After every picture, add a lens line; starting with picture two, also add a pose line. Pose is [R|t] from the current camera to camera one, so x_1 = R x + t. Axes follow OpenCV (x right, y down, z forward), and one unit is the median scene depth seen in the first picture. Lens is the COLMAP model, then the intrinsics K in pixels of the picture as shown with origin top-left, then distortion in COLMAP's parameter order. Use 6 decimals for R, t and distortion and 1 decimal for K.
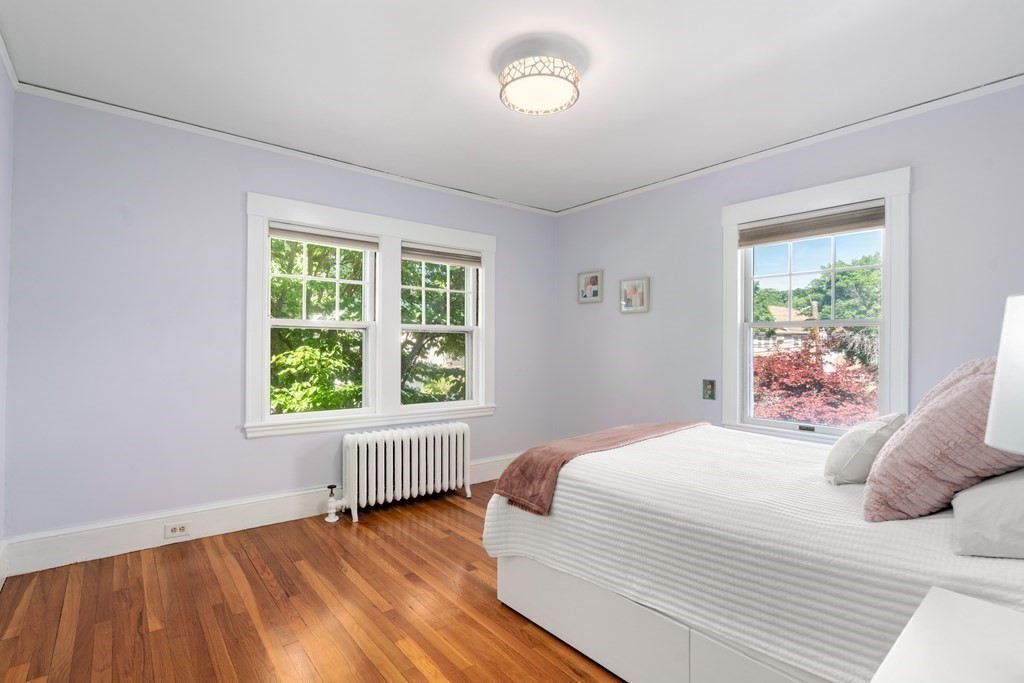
lens RADIAL K [[473.8, 0, 508.5], [0, 473.8, 343.8], [0, 0, 1]] dist [-0.000818, -0.000051]
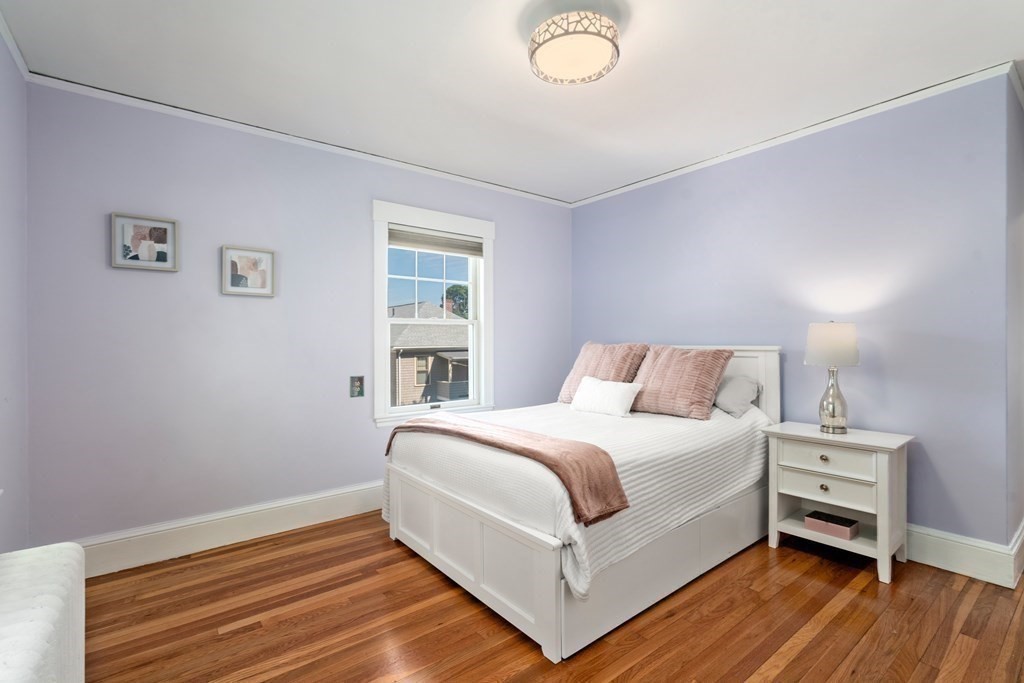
lens RADIAL K [[473.8, 0, 509.0], [0, 473.8, 338.1], [0, 0, 1]] dist [-0.000818, -0.000051]
pose [[0.031271, -0.004299, 0.999502, -0.509720], [0.003422, 0.999985, 0.004194, -0.003143], [-0.999505, 0.003289, 0.031286, 0.662377]]
